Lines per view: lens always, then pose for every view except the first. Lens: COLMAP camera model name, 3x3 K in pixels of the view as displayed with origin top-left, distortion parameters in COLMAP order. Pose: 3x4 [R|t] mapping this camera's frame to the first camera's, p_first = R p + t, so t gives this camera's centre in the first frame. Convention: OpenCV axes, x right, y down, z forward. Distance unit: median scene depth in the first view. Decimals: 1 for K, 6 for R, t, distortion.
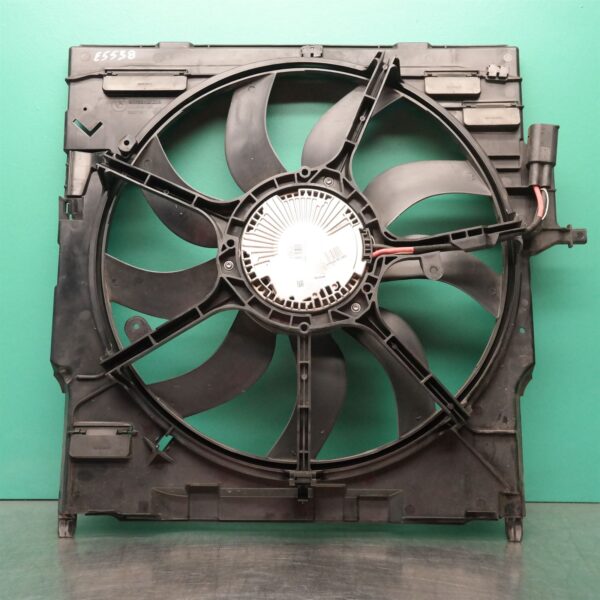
lens RADIAL K [[710.1, 0, 285.6], [0, 710.1, 299.1], [0, 0, 1]] dist [0.000580, 0.029494]
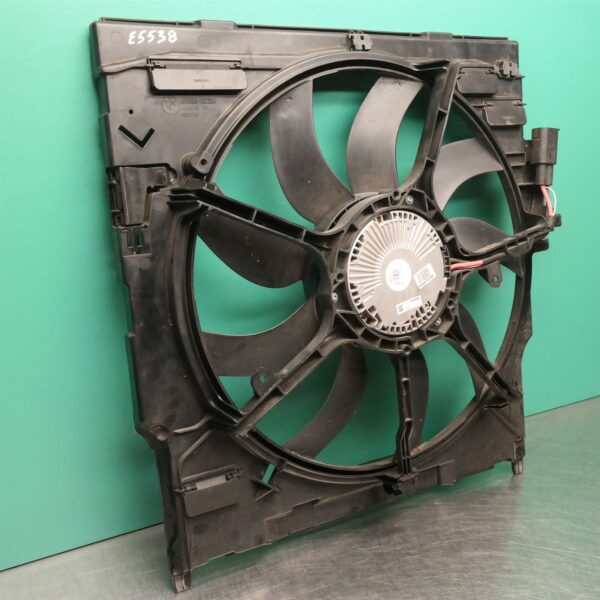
lens RADIAL K [[710.1, 0, 285.6], [0, 710.1, 299.1], [0, 0, 1]] dist [0.000580, 0.029494]
pose [[0.866735, -0.144266, 0.477449, -0.599816], [0.011608, 0.962831, 0.269856, -0.307168], [-0.498634, -0.228352, 0.836194, 0.218630]]
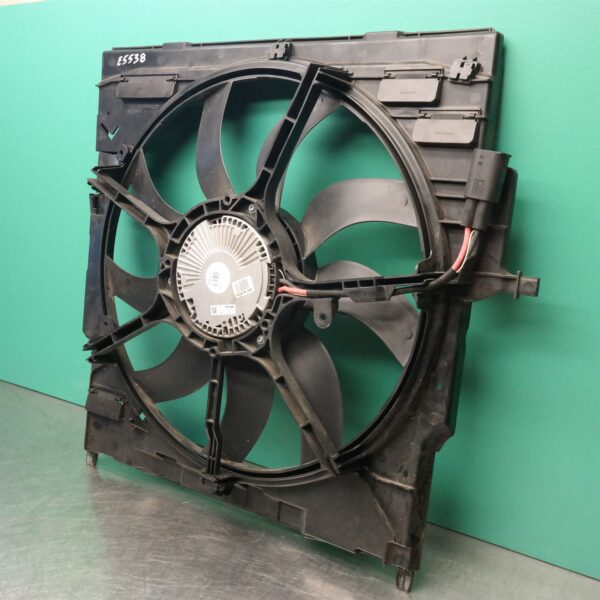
lens RADIAL K [[709.3, 0, 300.0], [0, 709.3, 300.0], [0, 0, 1]] dist [0.002224, -0.008460]
pose [[0.845283, 0.142308, -0.515019, 0.654005], [-0.008343, 0.967278, 0.253581, -0.297485], [0.534253, -0.210051, 0.818811, 0.202055]]
